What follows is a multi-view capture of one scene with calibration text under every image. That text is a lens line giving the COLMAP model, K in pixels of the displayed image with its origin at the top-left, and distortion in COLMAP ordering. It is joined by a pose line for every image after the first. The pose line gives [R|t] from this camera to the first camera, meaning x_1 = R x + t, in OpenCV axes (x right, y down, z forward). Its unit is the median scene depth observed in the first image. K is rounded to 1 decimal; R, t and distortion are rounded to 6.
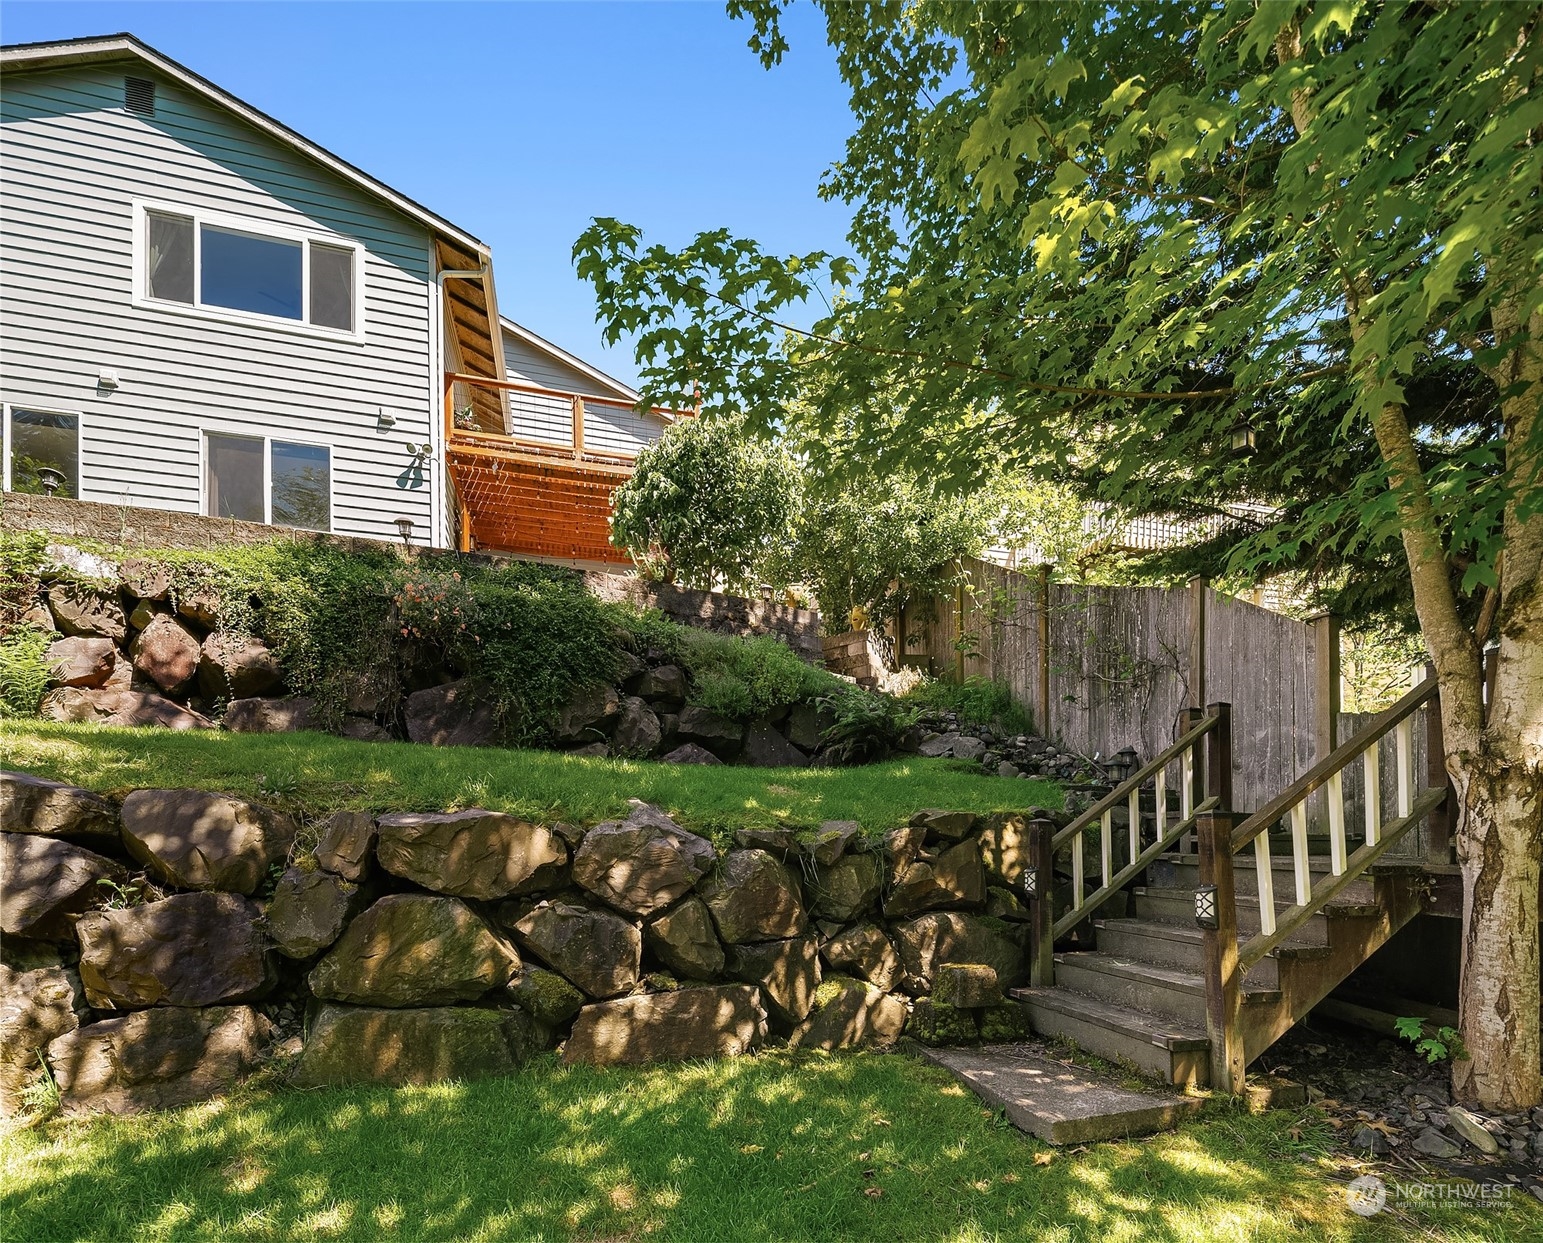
lens RADIAL K [[768.5, 0, 777.4], [0, 768.5, 829.5], [0, 0, 1]] dist [-0.000988, -0.001000]
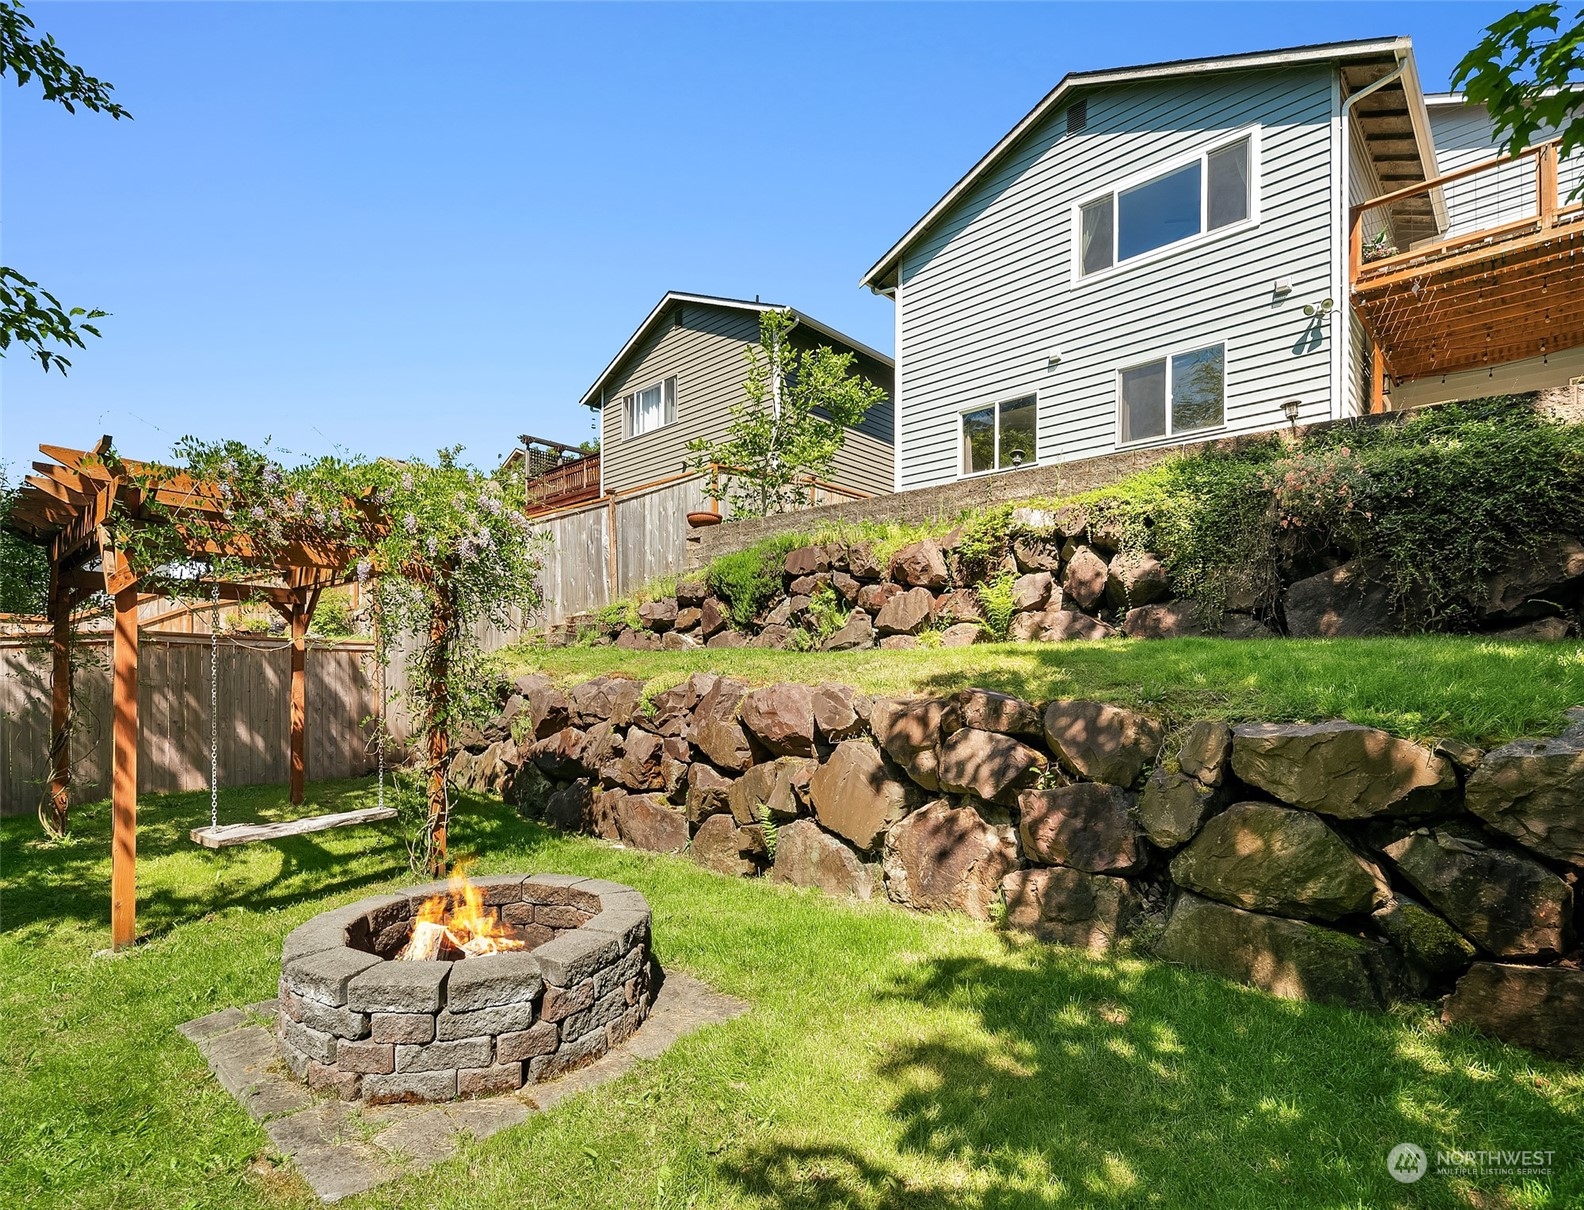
lens RADIAL K [[789.9, 0, 795.2], [0, 789.9, 696.4], [0, 0, 1]] dist [-0.000490, 0.000290]
pose [[0.499029, 0.012615, -0.866494, 0.079709], [-0.004073, 0.999917, 0.012212, -0.044033], [0.866576, -0.002565, 0.499039, -0.047449]]
